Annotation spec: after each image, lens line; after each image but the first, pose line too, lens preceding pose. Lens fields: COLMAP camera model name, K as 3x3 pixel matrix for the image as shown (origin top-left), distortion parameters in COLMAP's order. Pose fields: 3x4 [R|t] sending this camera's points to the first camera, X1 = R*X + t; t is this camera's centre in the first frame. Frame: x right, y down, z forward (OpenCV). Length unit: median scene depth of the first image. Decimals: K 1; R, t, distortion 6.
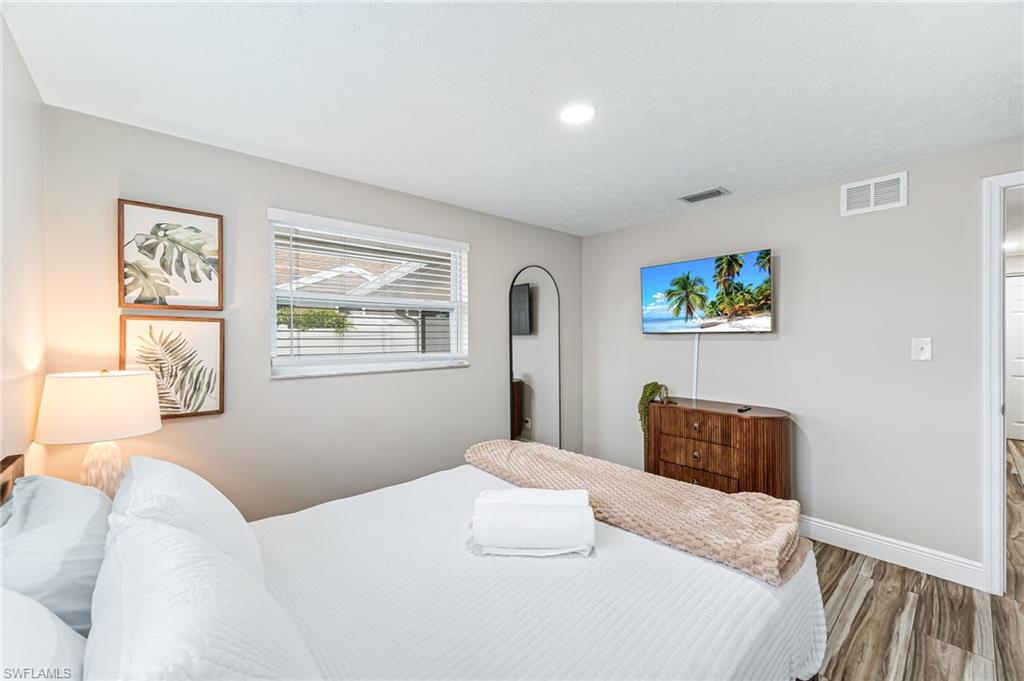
lens RADIAL K [[407.6, 0, 513.0], [0, 407.6, 339.2], [0, 0, 1]] dist [0.000938, 0.000286]
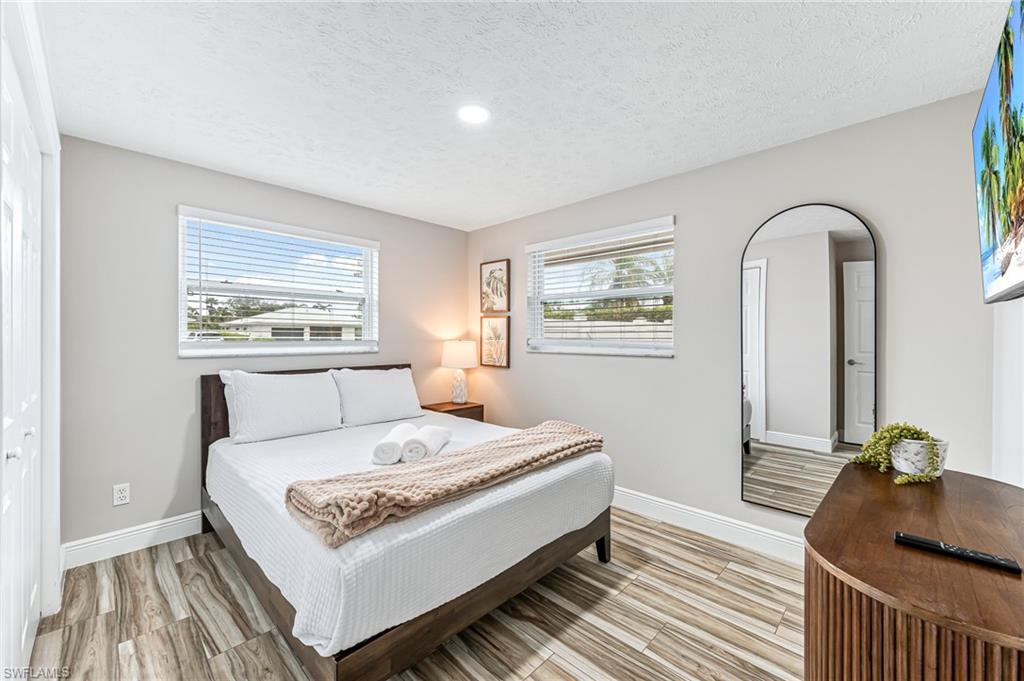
lens RADIAL K [[407.6, 0, 513.0], [0, 407.6, 339.2], [0, 0, 1]] dist [0.000938, 0.000286]
pose [[0.070899, 0.009769, -0.997436, 1.153593], [-0.011906, 0.999889, 0.008947, 0.038585], [0.997412, 0.011241, 0.071007, 0.948528]]
